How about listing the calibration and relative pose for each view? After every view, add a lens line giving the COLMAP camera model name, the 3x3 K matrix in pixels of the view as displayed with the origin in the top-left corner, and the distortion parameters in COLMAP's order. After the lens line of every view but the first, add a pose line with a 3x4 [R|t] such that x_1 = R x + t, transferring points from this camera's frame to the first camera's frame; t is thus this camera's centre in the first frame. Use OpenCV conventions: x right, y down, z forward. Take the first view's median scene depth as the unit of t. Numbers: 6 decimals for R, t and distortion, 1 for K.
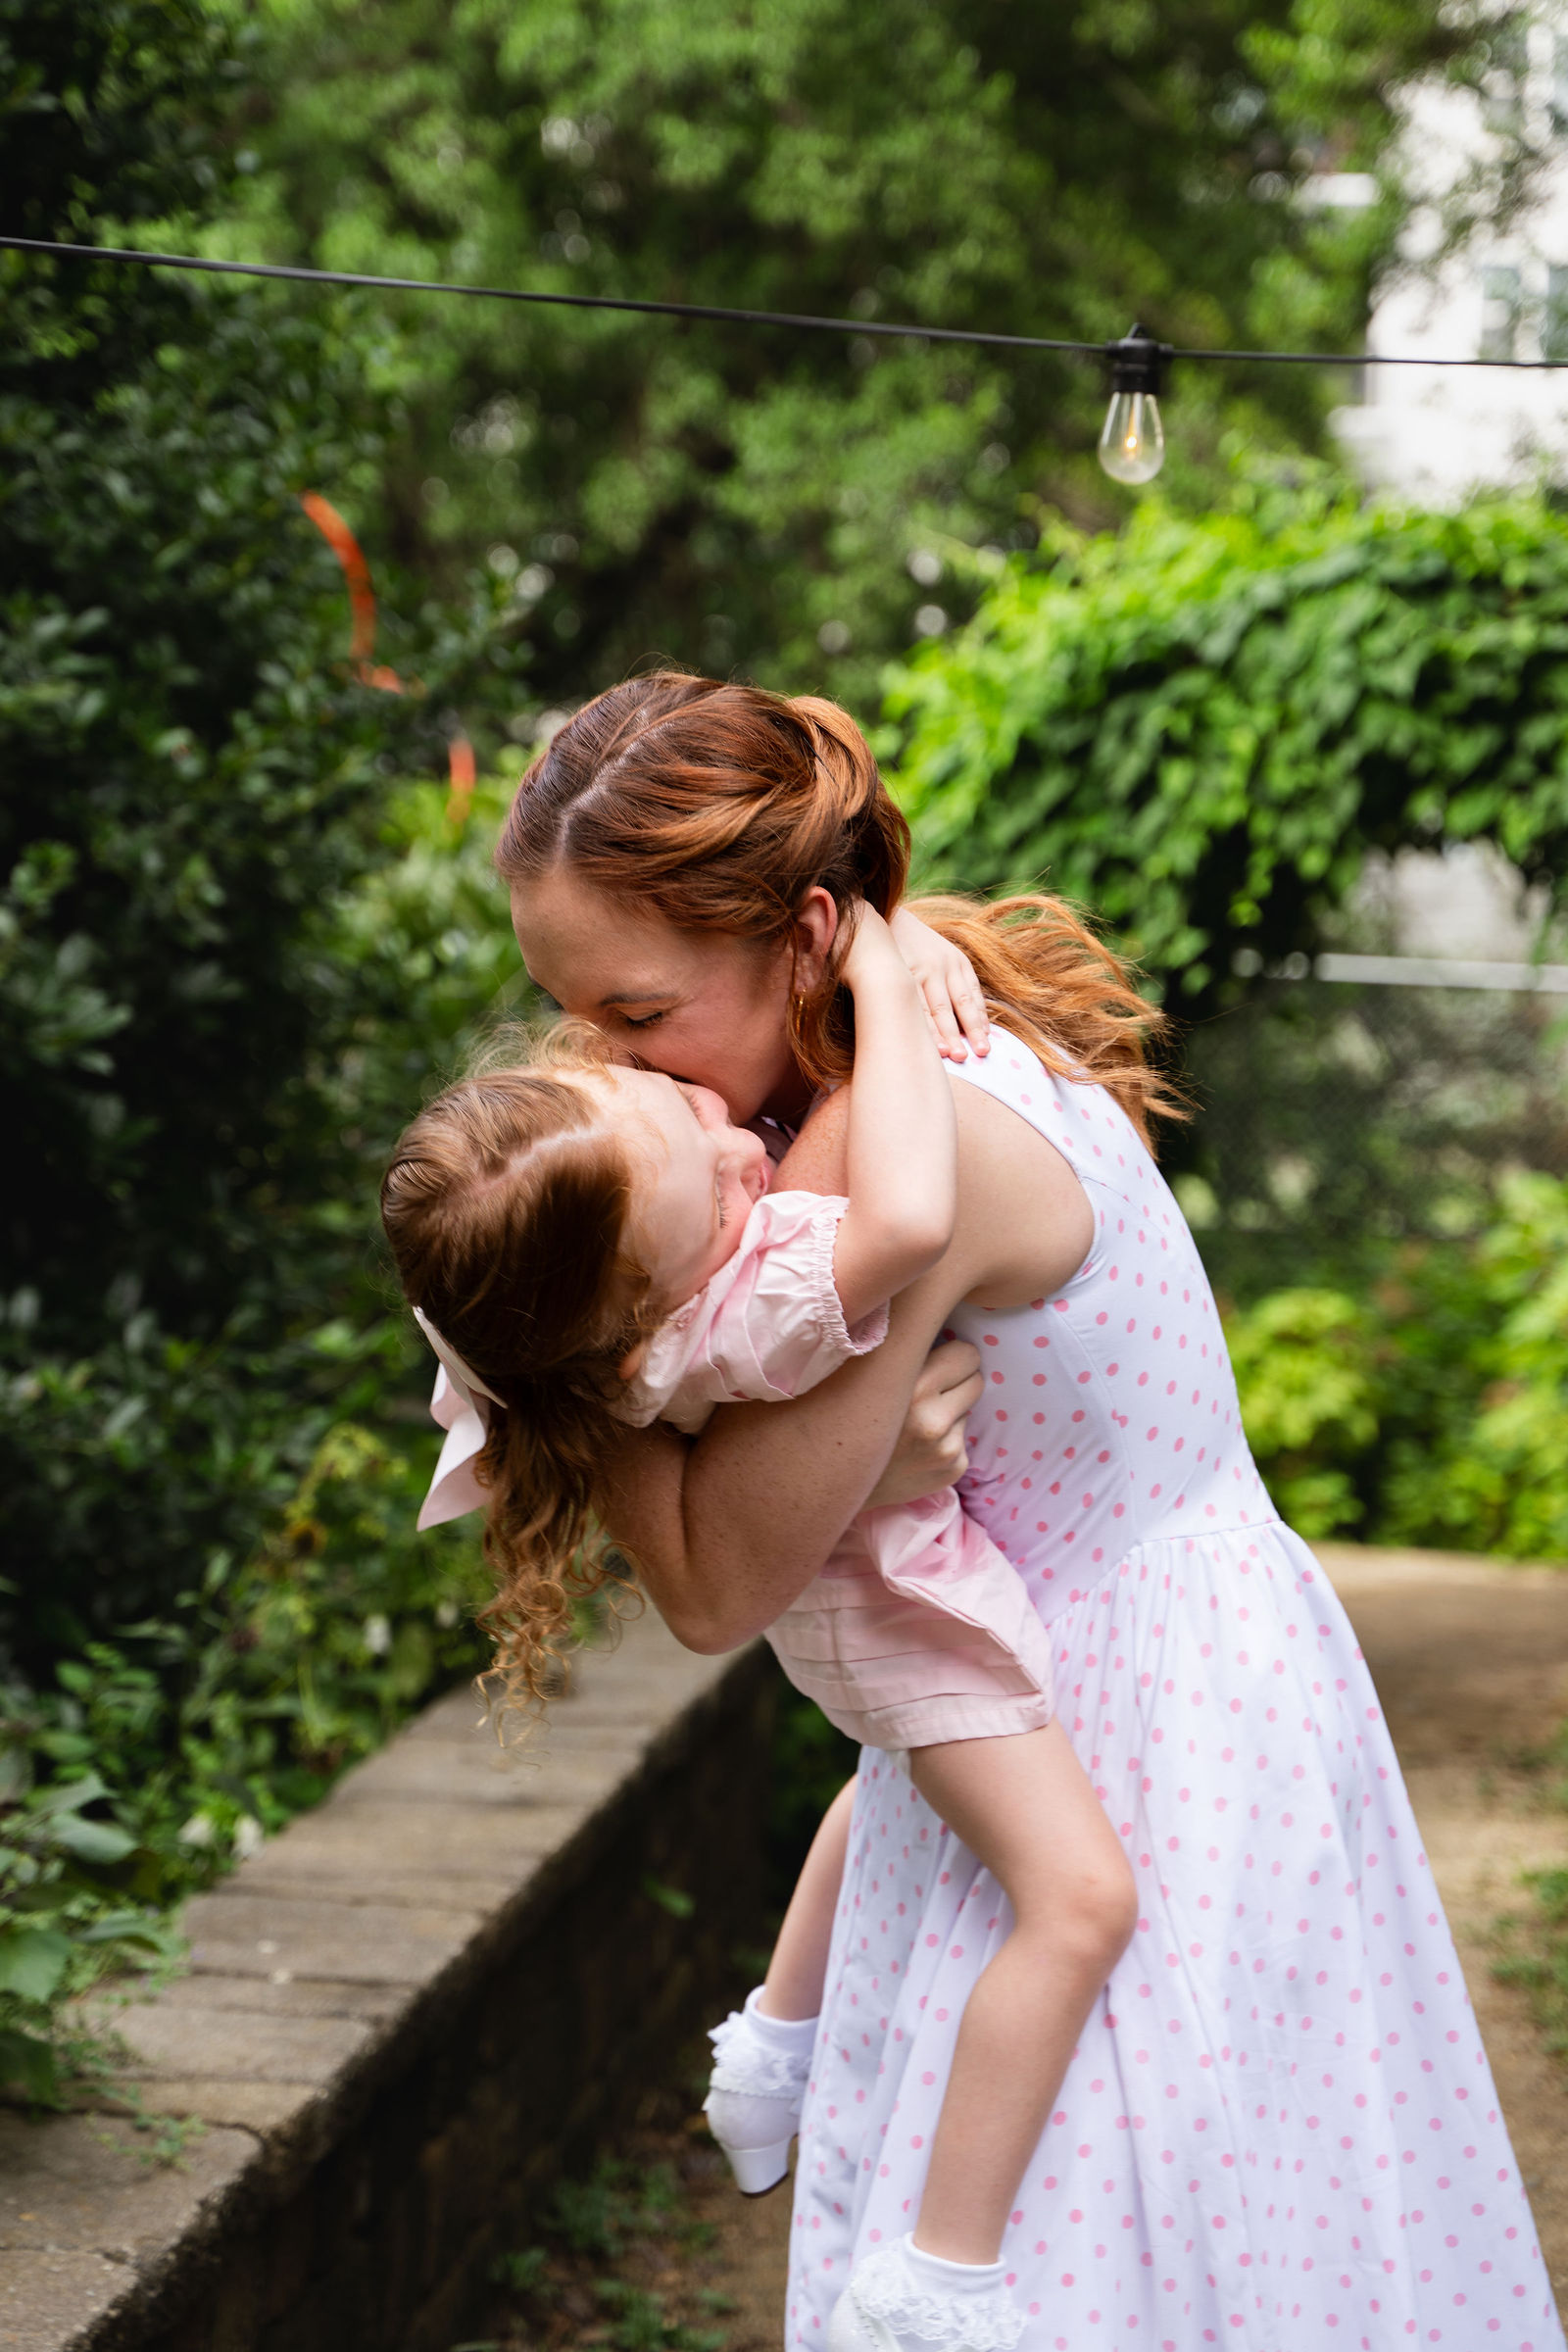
lens RADIAL K [[4724.6, 0, 737.1], [0, 4724.6, 989.7], [0, 0, 1]] dist [0.001834, -0.191169]
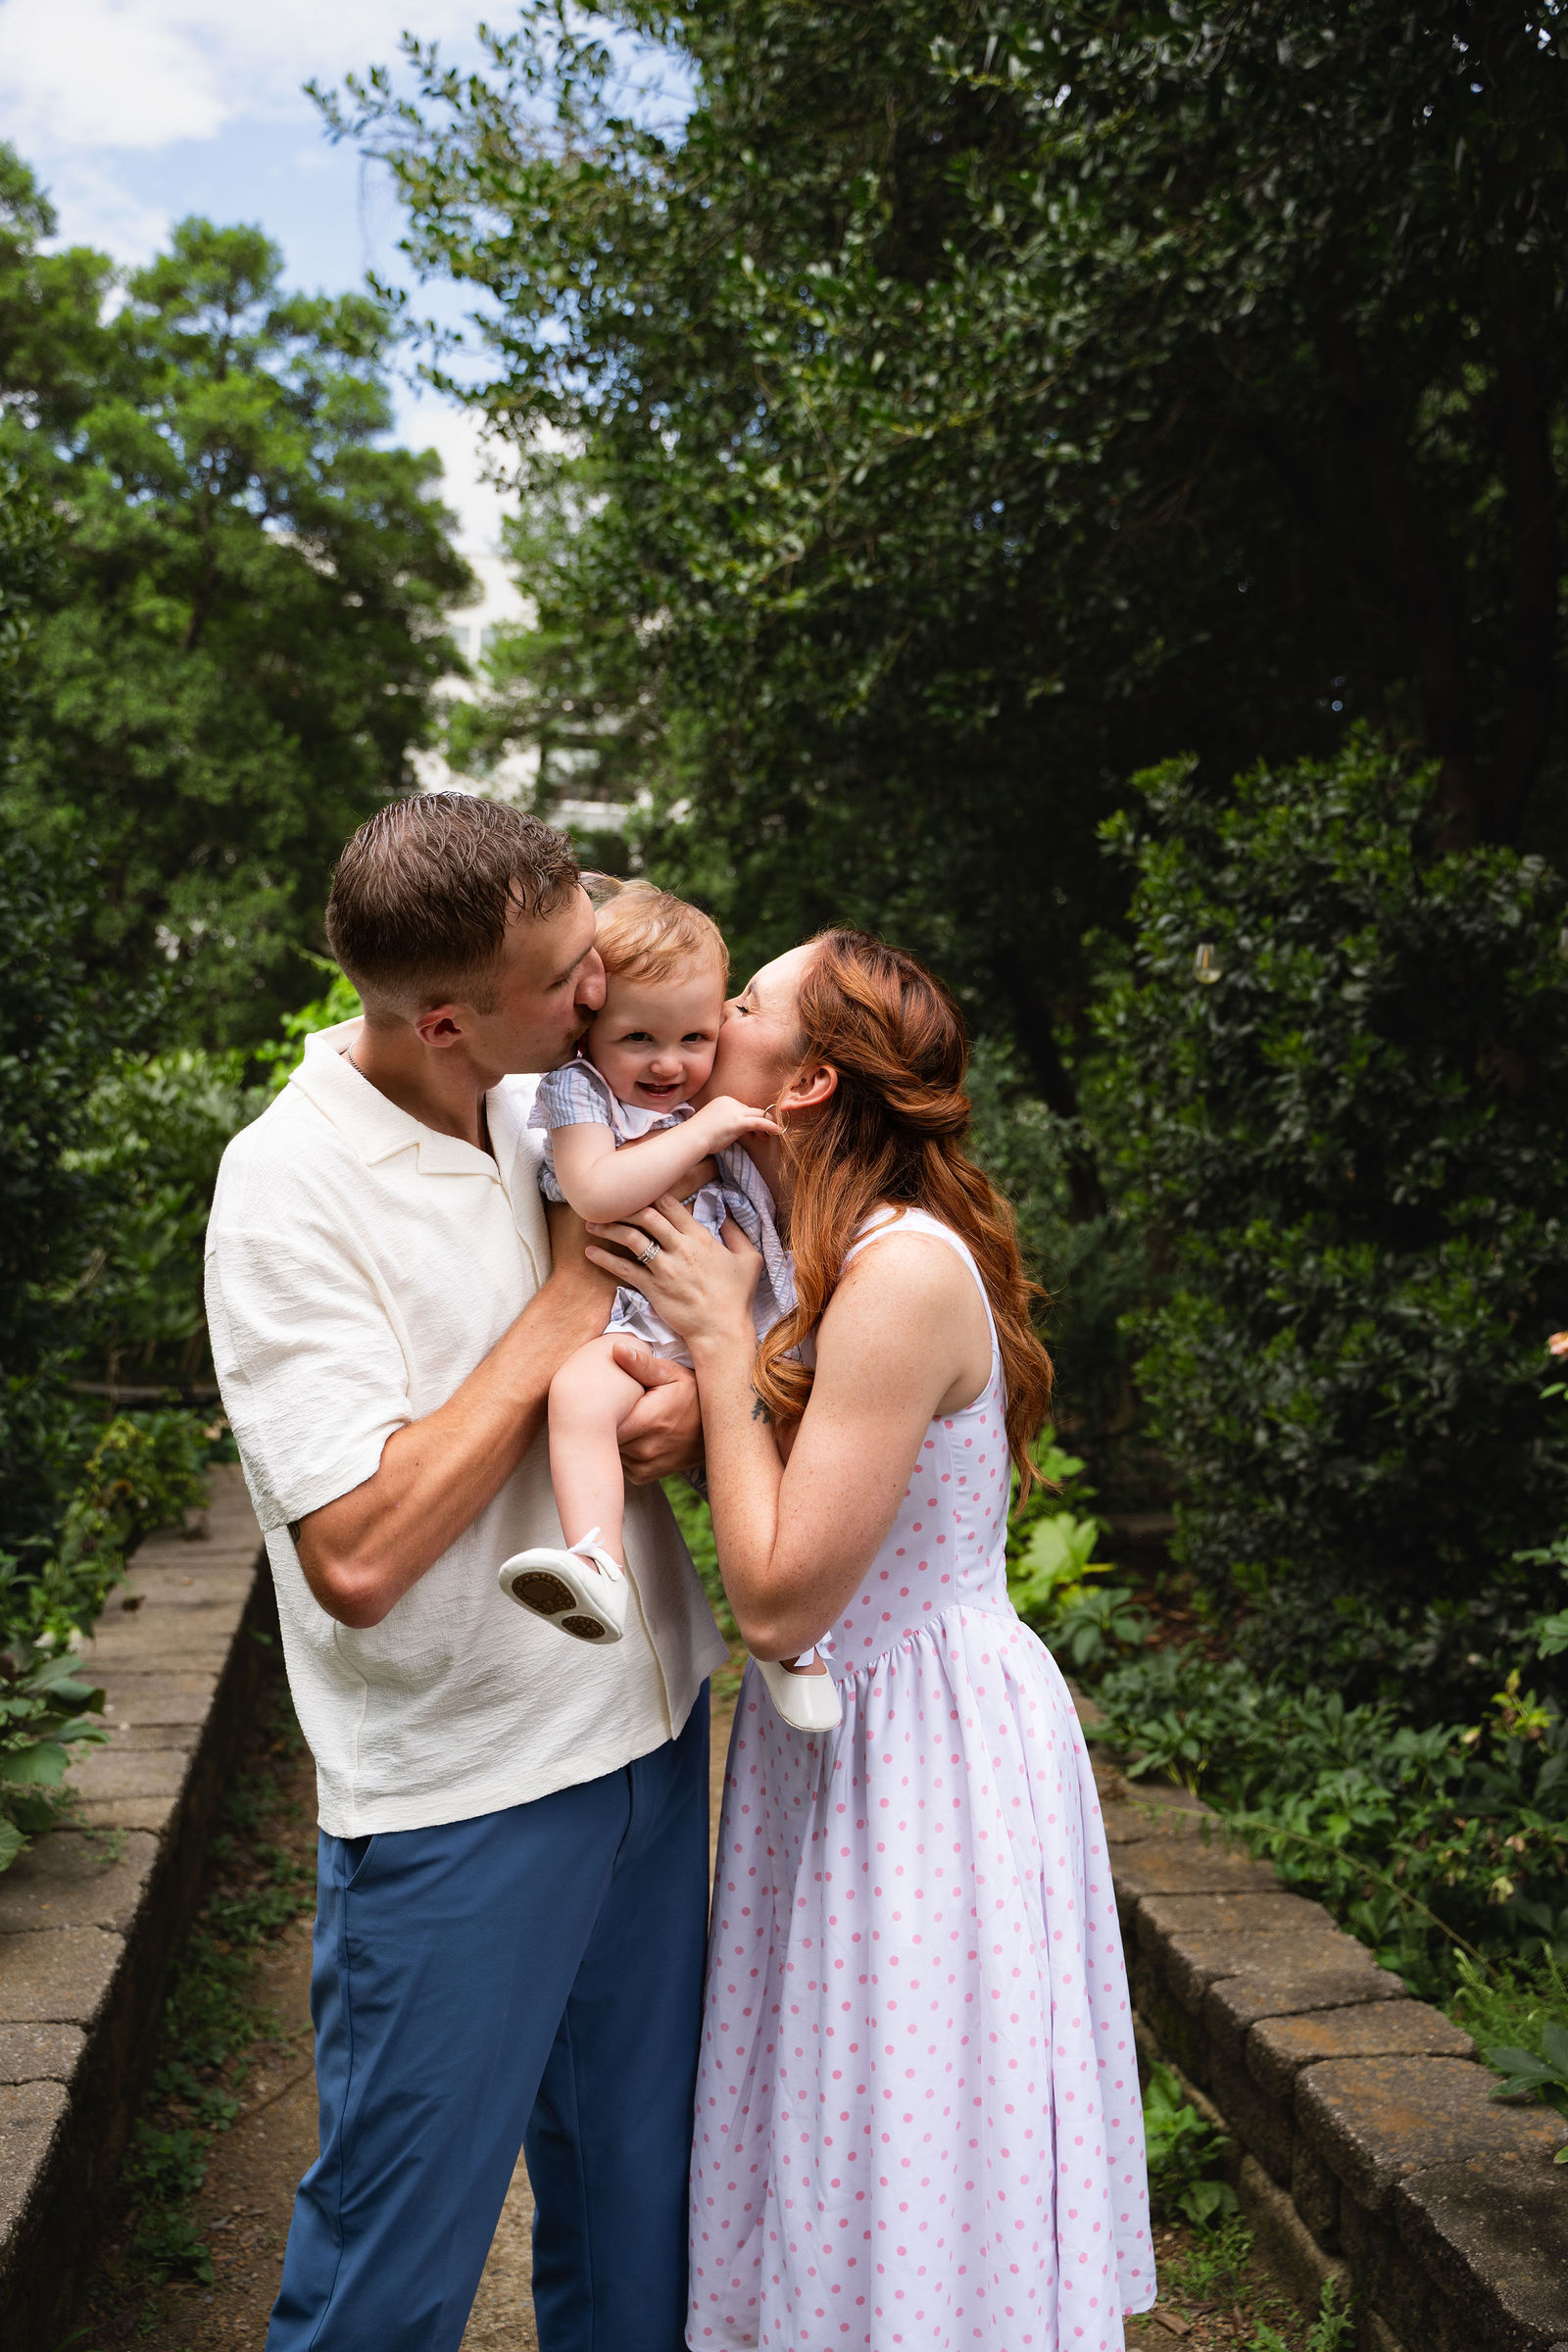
lens RADIAL K [[2036.1, 0, 779.6], [0, 2036.1, 1163.3], [0, 0, 1]] dist [-0.003923, -0.013320]
pose [[0.947985, -0.007534, 0.318225, -0.051765], [0.003846, 0.999918, 0.012218, -0.012526], [-0.318291, -0.010358, 0.947936, 0.071926]]
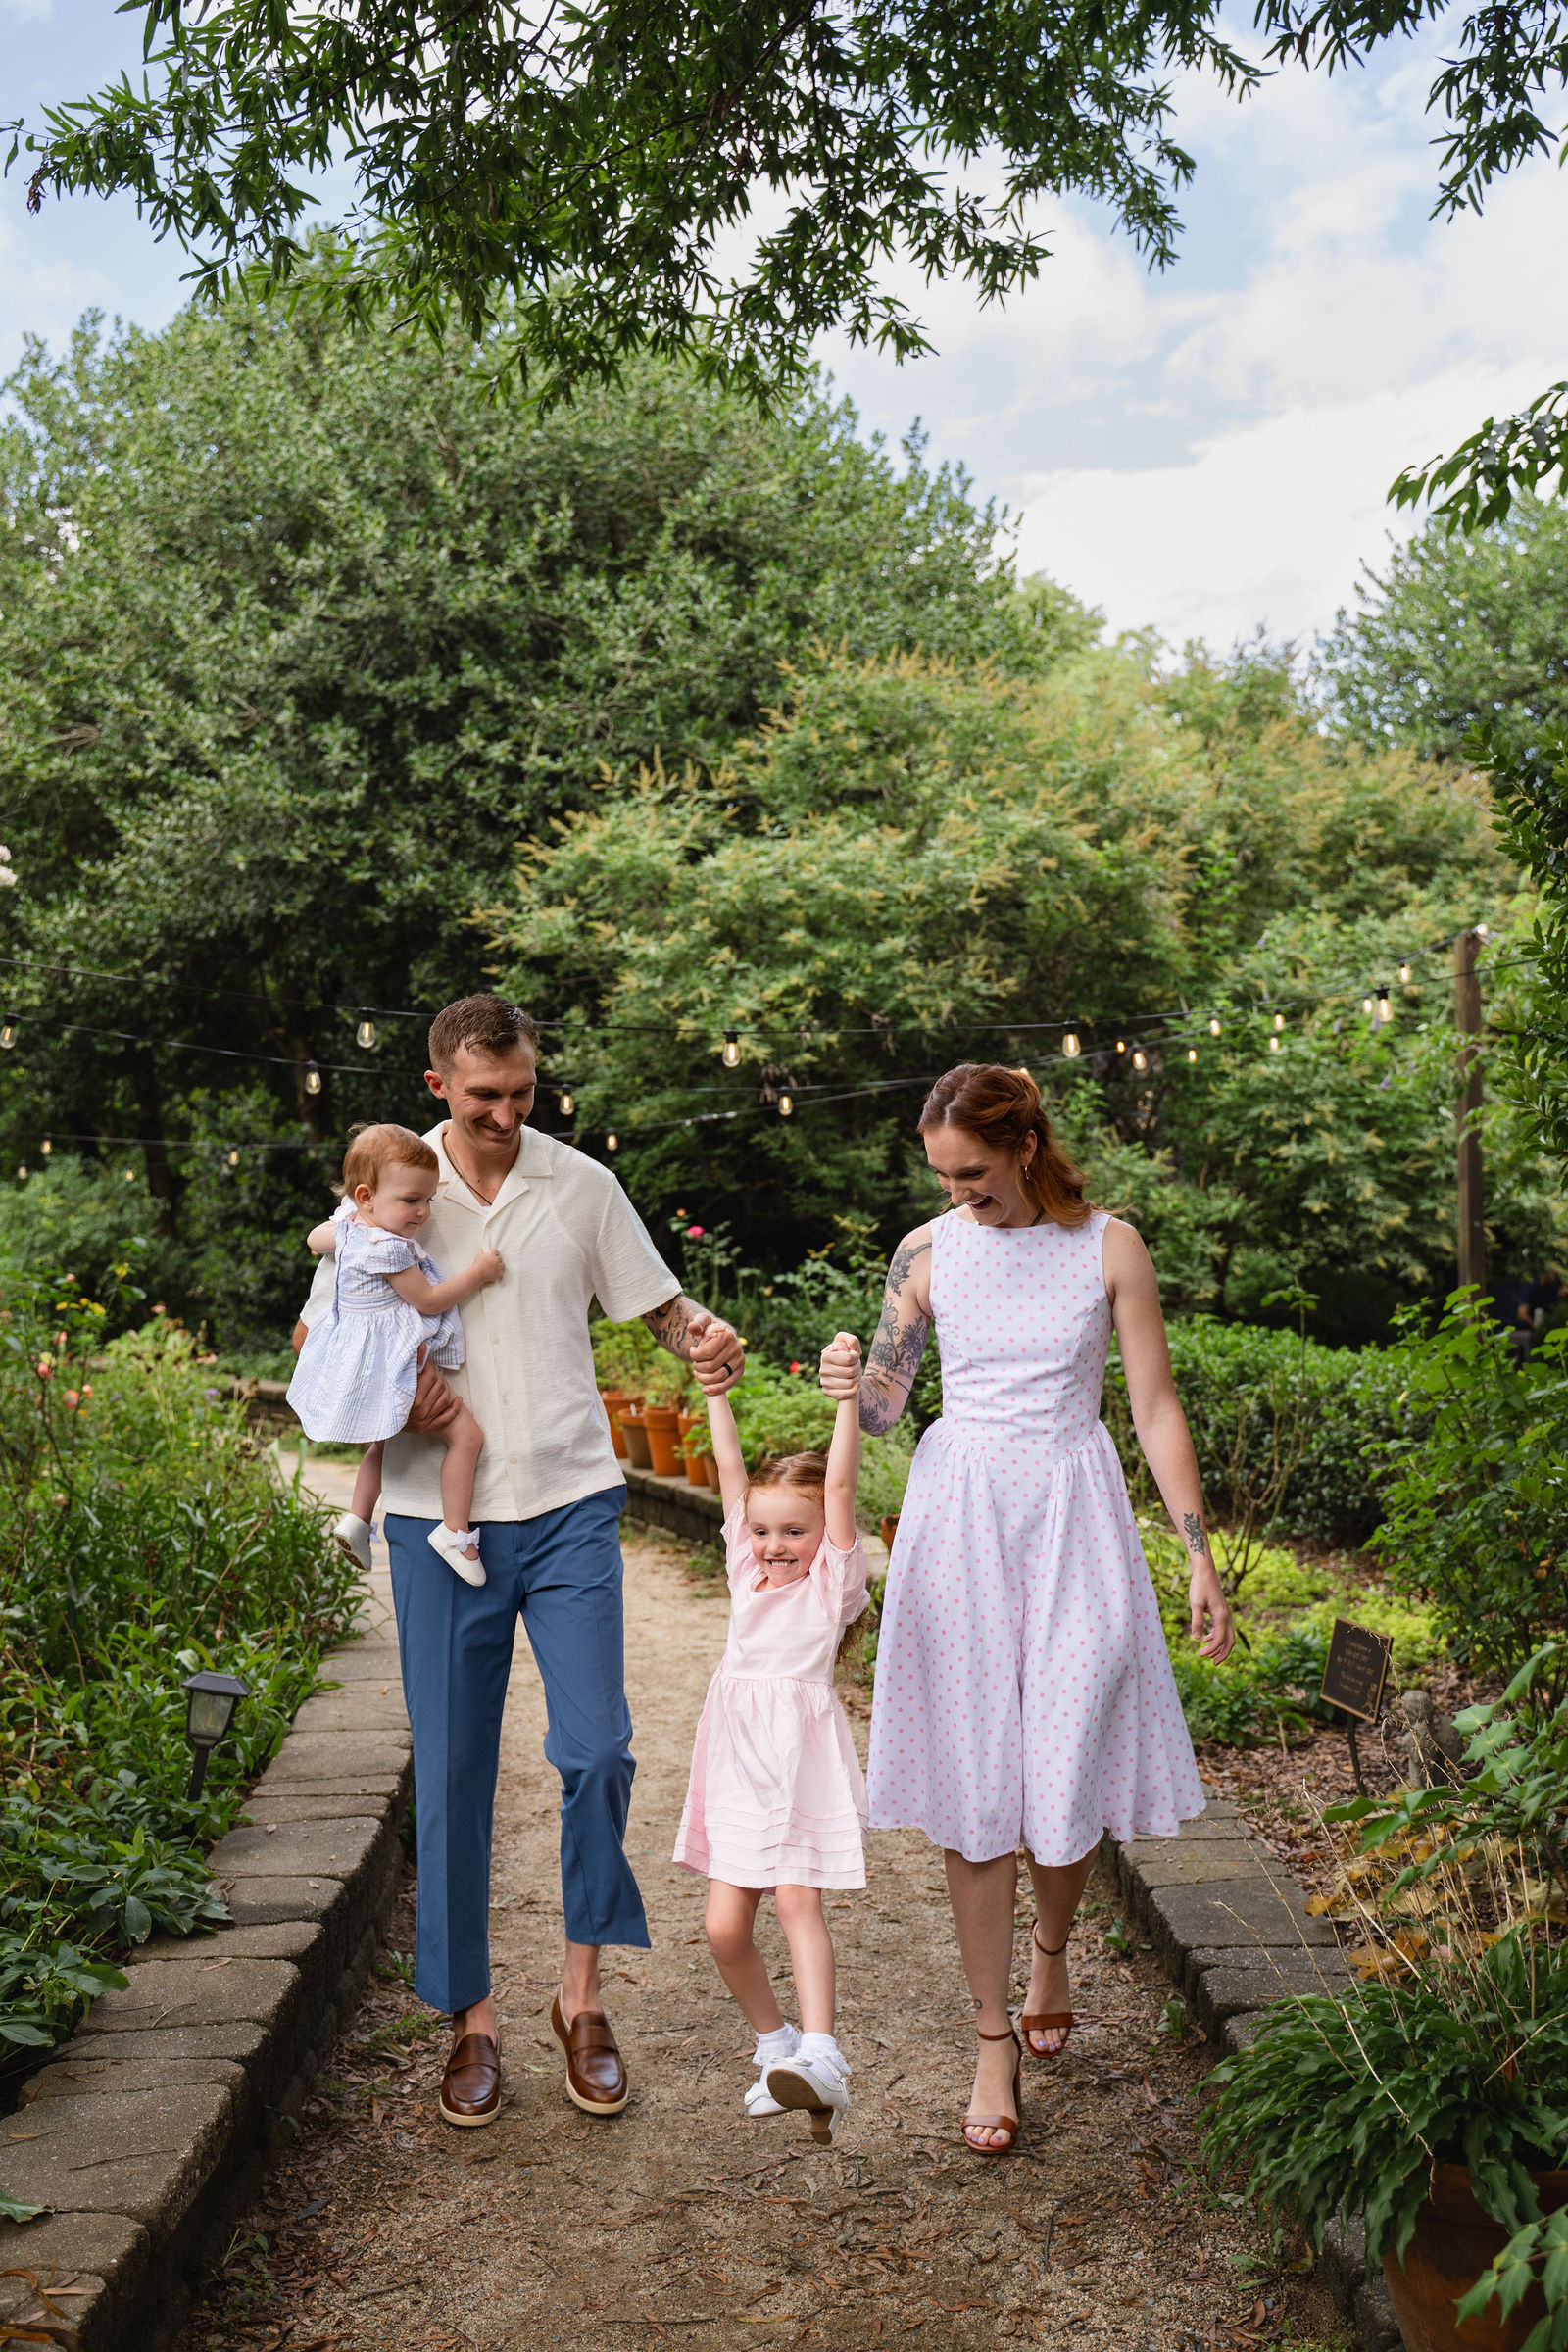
lens RADIAL K [[2136.7, 0, 794.8], [0, 2136.7, 1229.2], [0, 0, 1]] dist [-0.000776, -0.010640]
pose [[0.680947, -0.068202, 0.729150, -0.776709], [0.060636, 0.997486, 0.036673, -0.028876], [-0.729818, 0.019240, 0.683371, -1.068523]]
